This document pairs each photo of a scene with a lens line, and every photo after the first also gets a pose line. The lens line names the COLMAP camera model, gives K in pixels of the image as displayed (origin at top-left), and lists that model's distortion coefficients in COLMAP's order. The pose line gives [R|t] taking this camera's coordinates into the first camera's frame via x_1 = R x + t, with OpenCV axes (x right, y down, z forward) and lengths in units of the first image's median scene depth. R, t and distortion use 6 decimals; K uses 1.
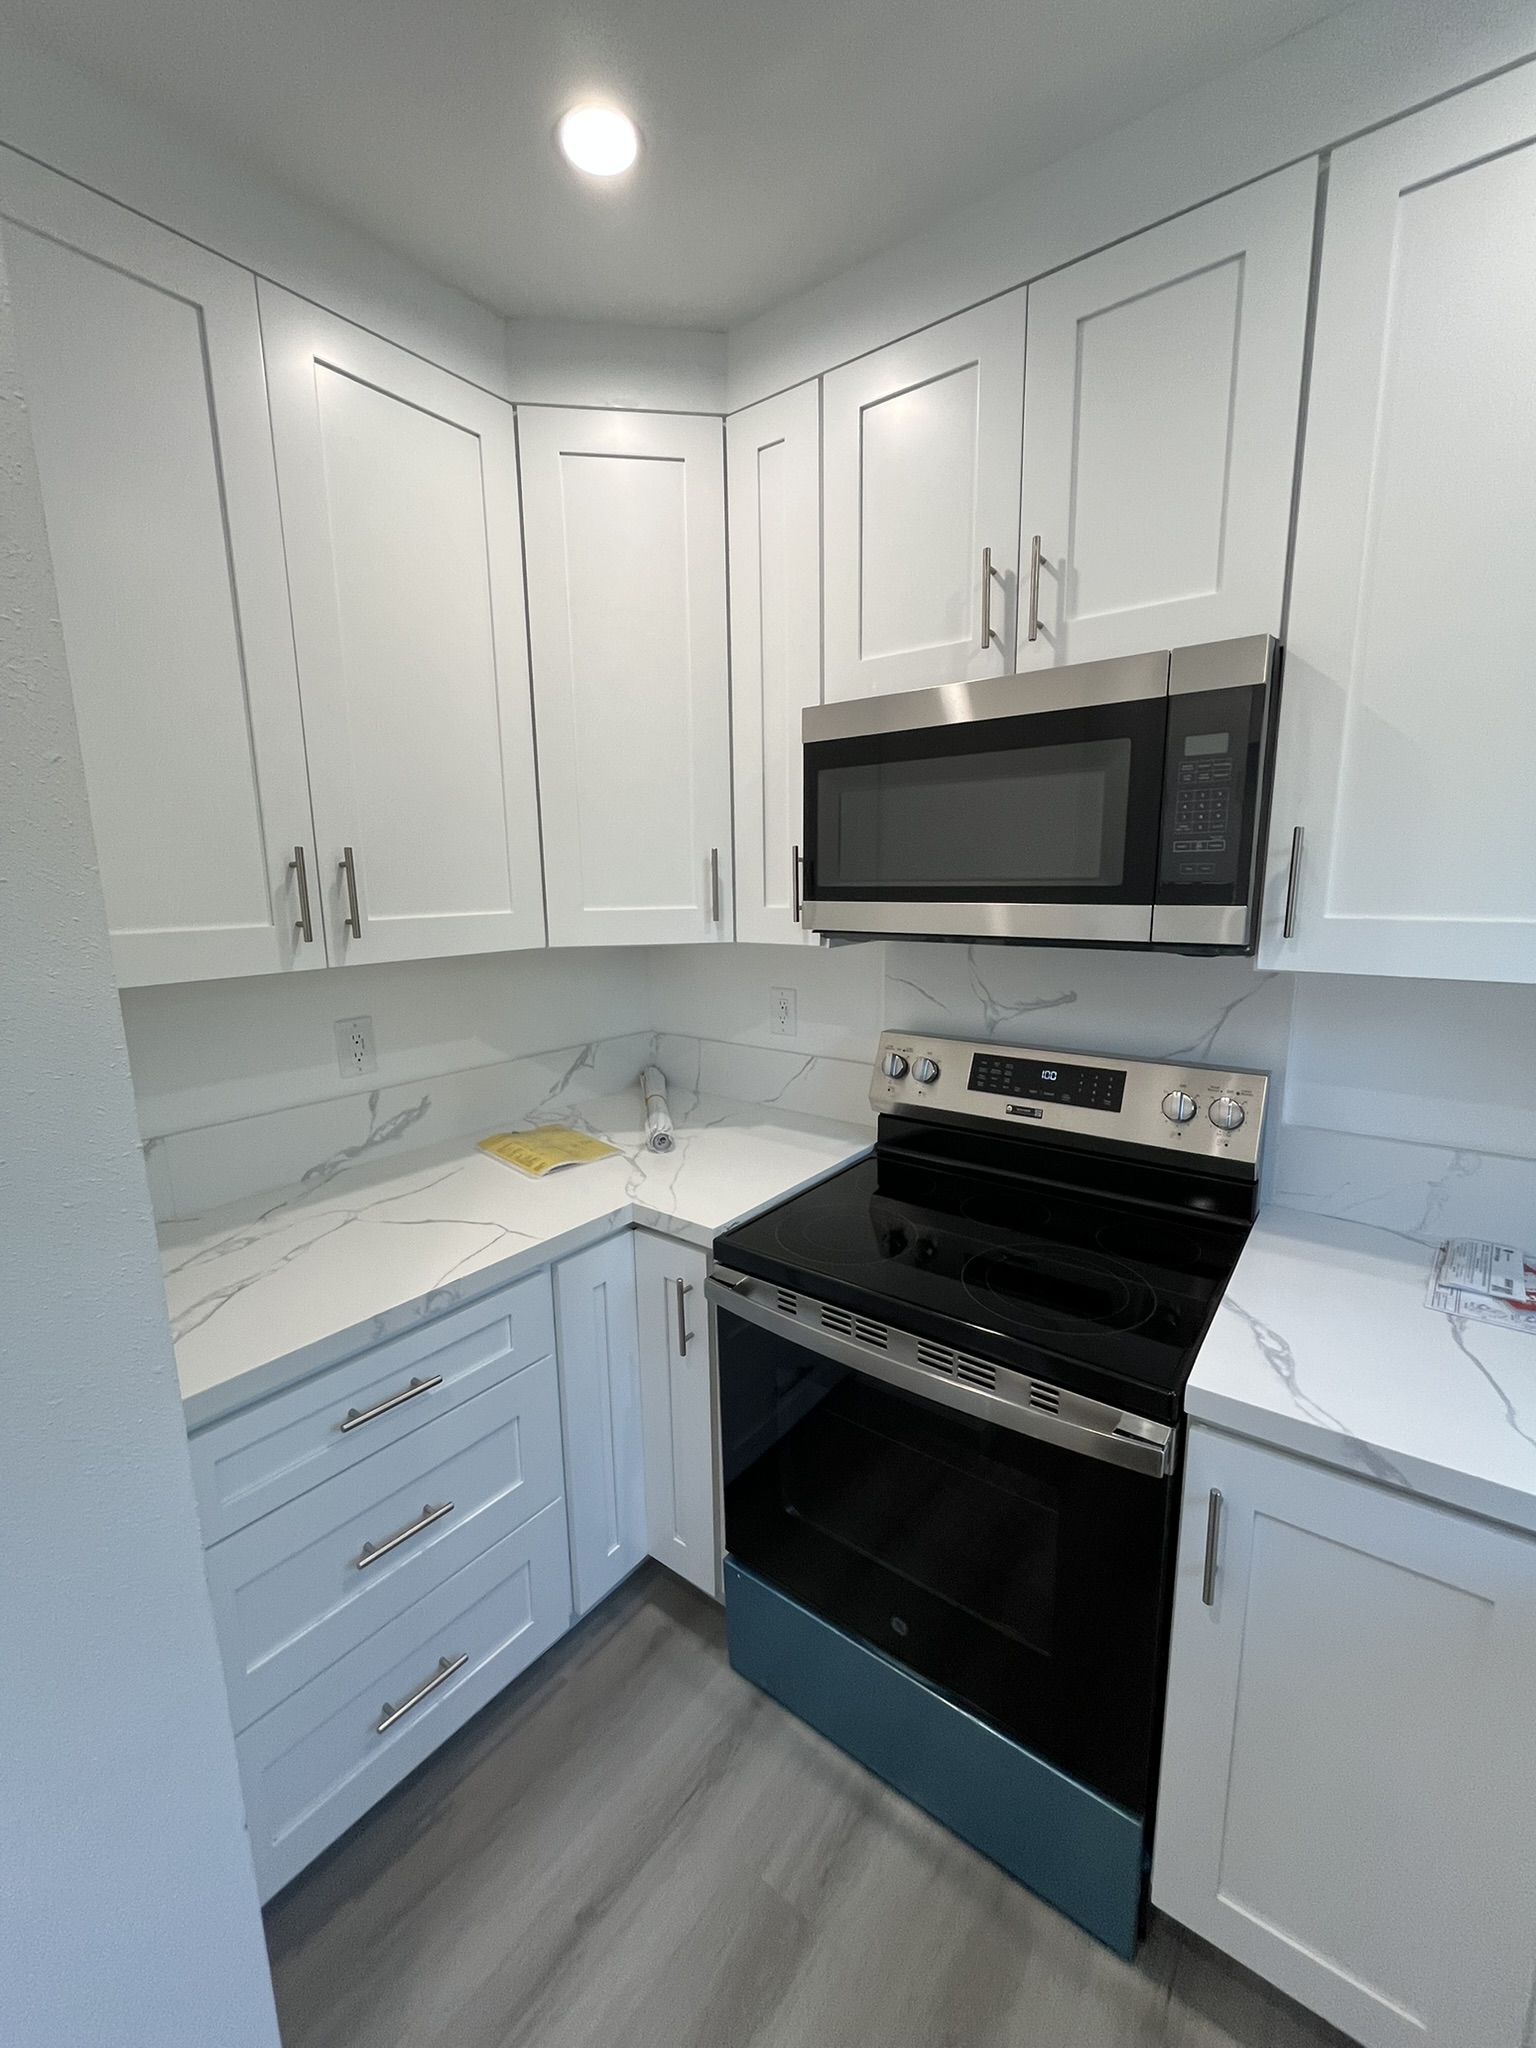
lens RADIAL K [[830.6, 0, 767.9], [0, 830.6, 1022.4], [0, 0, 1]] dist [-0.003398, 0.000318]
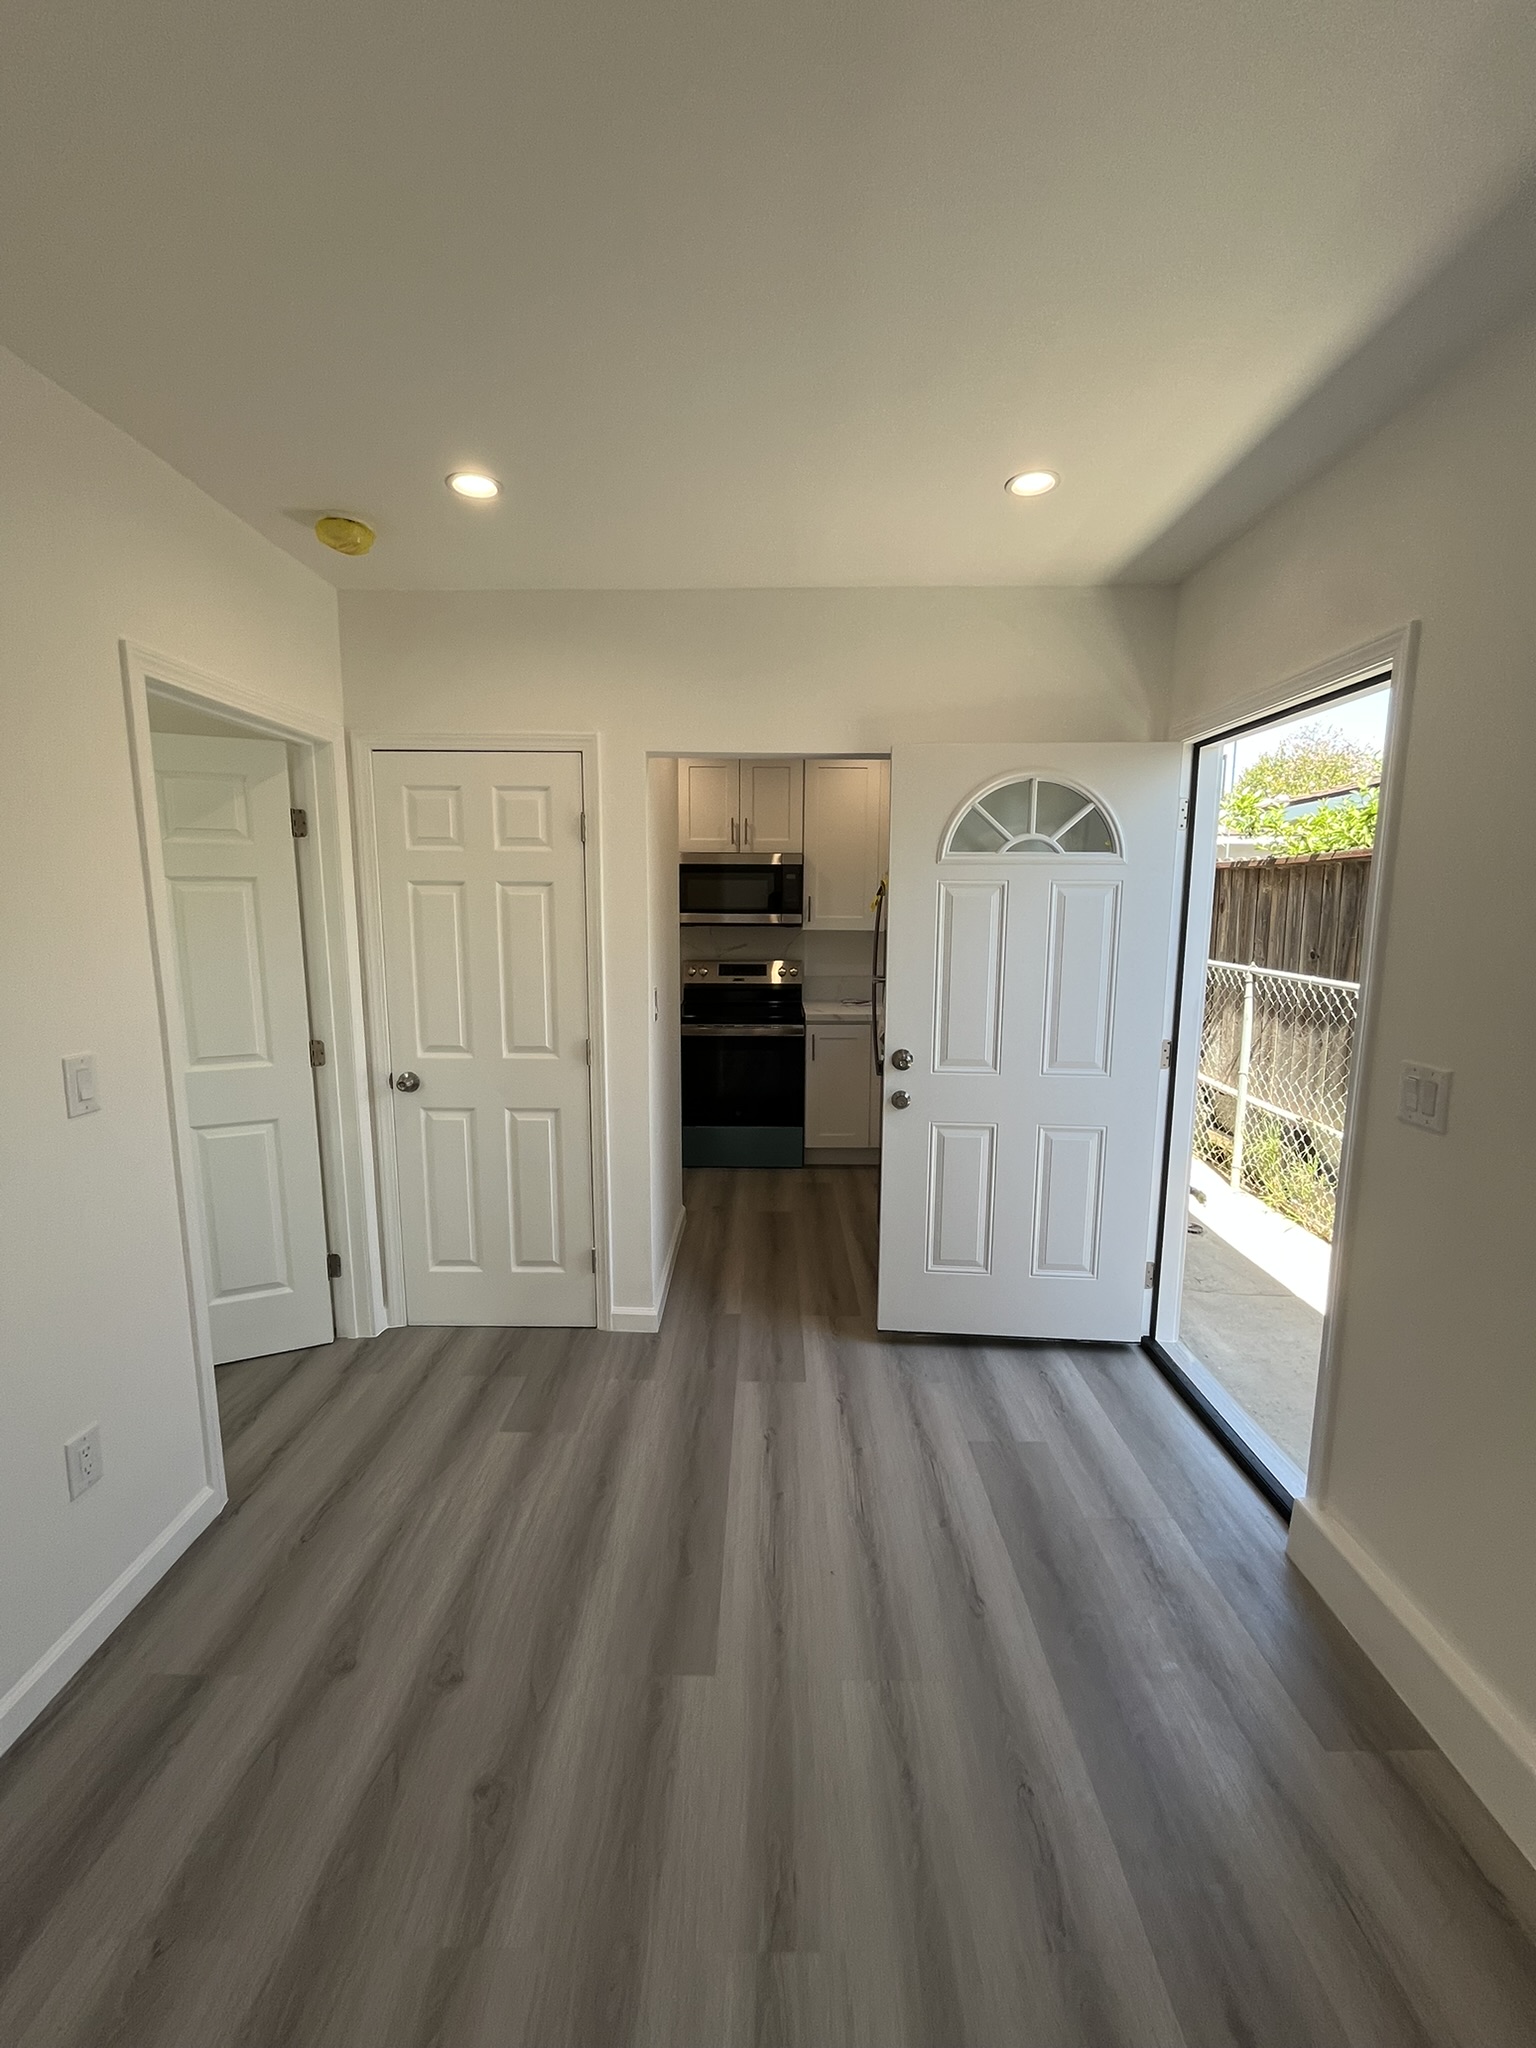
lens RADIAL K [[824.8, 0, 772.3], [0, 824.8, 1016.3], [0, 0, 1]] dist [-0.001100, -0.000006]
pose [[0.795748, -0.068665, 0.601723, -1.928712], [0.090672, 0.995861, -0.006267, 0.357433], [-0.598802, 0.059546, 0.798681, -2.054472]]
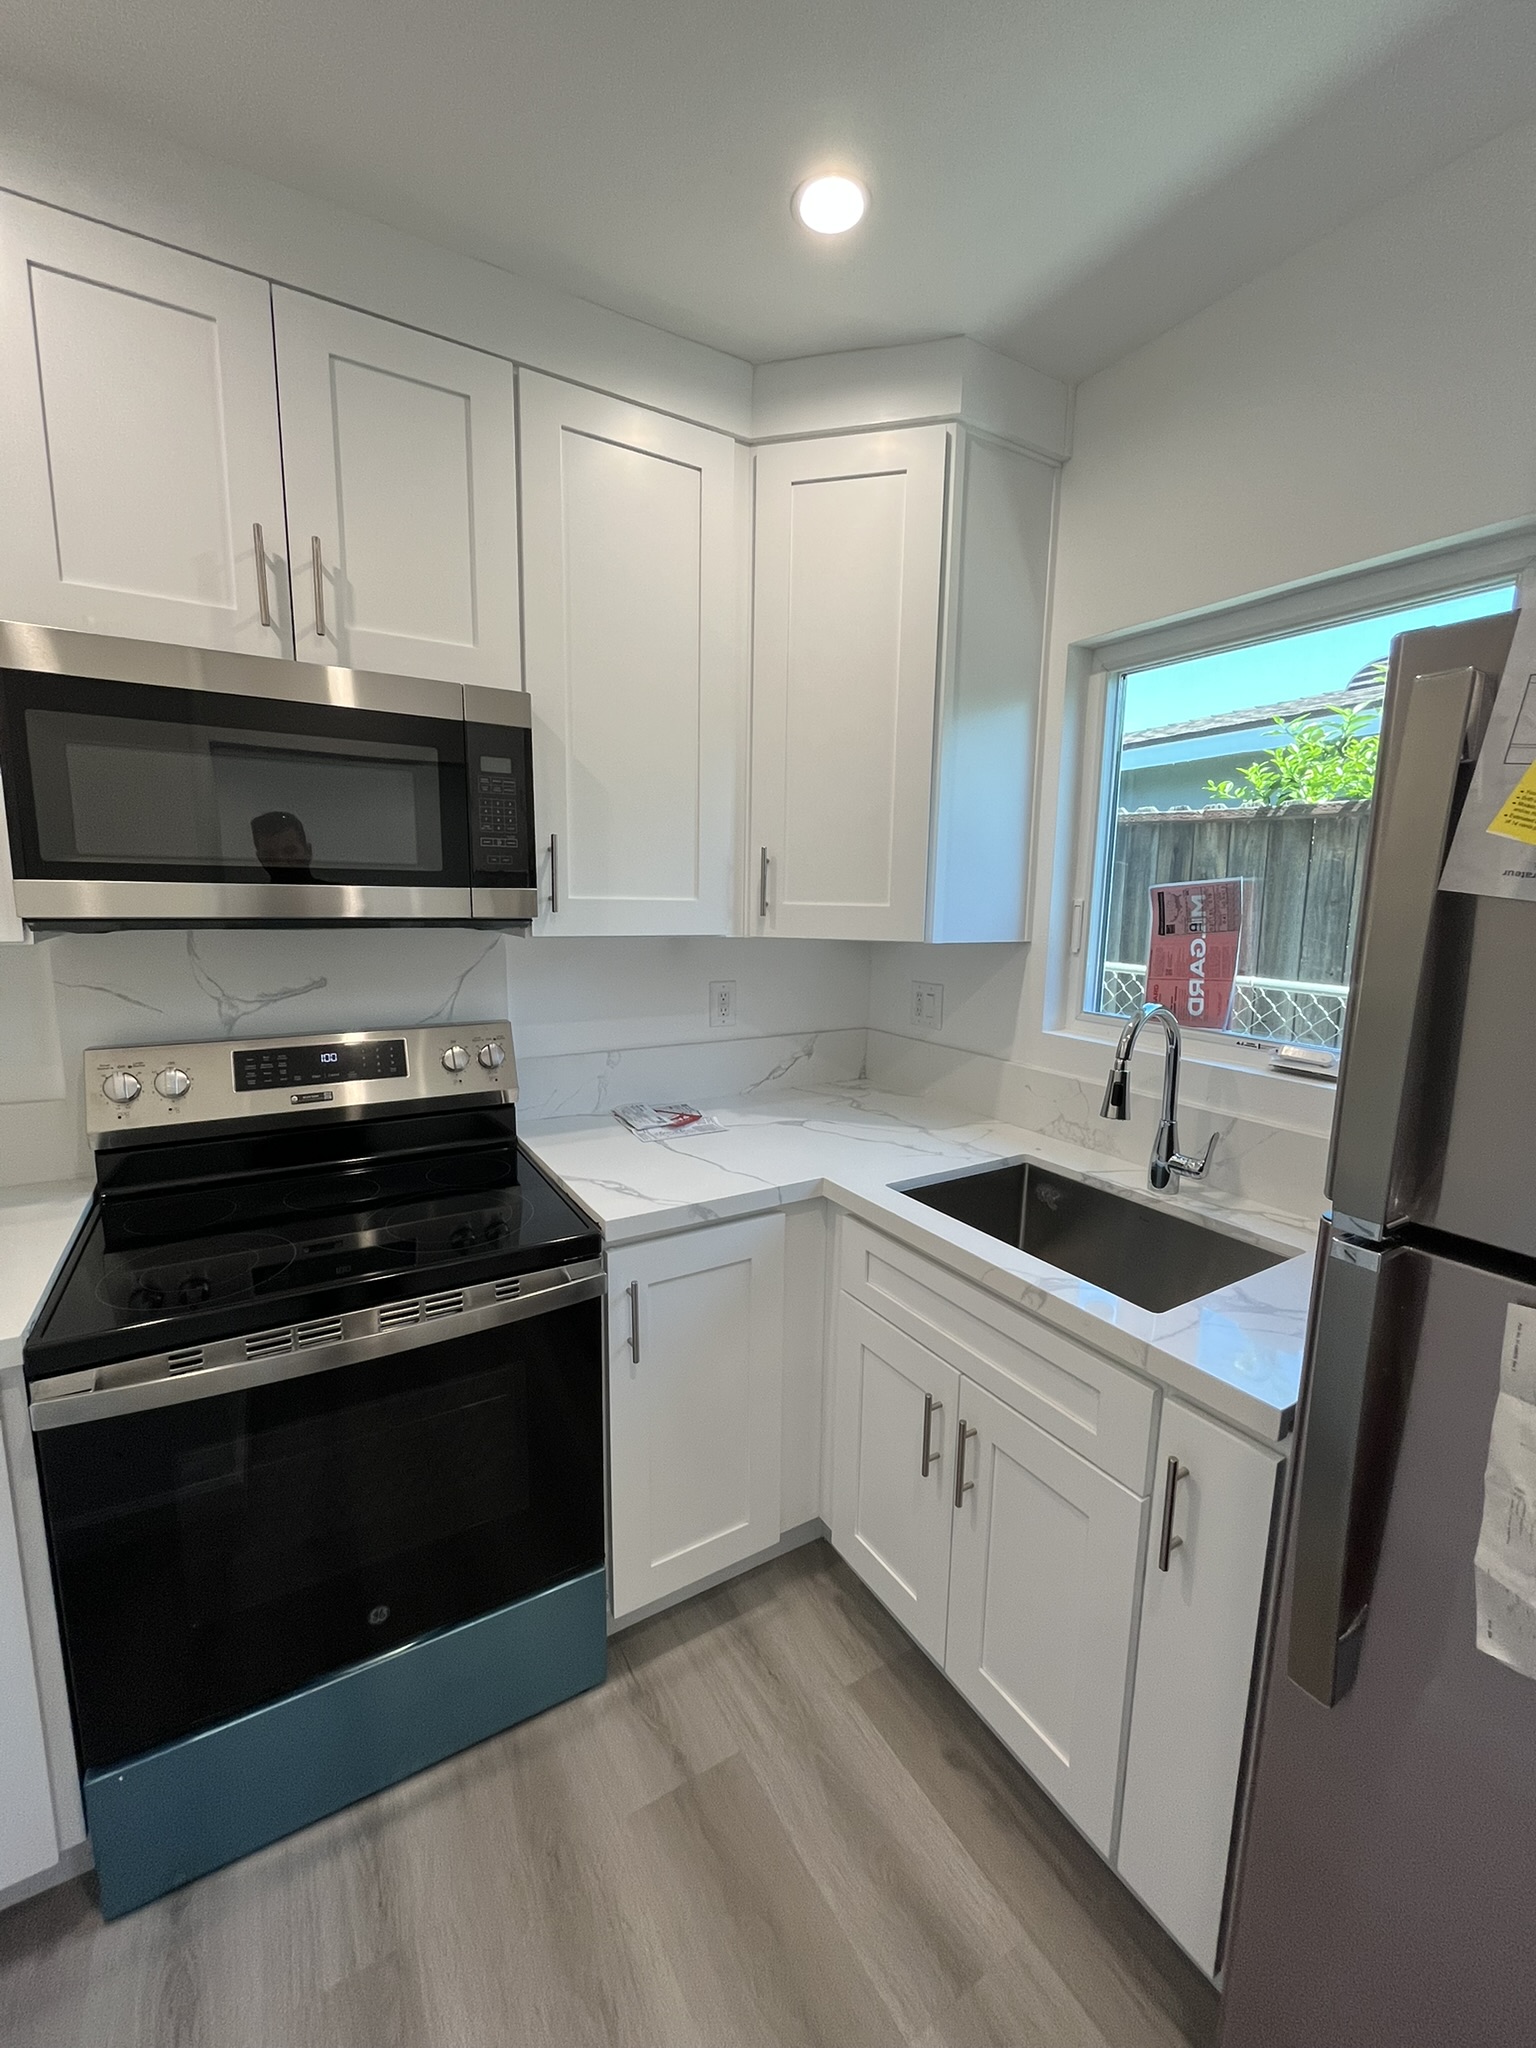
lens RADIAL K [[830.6, 0, 767.9], [0, 830.6, 1022.4], [0, 0, 1]] dist [-0.003398, 0.000318]
pose [[0.364662, -0.121912, 0.923125, -0.515082], [0.141499, 0.987133, 0.074469, 0.026655], [-0.920326, 0.103465, 0.377221, 0.135699]]
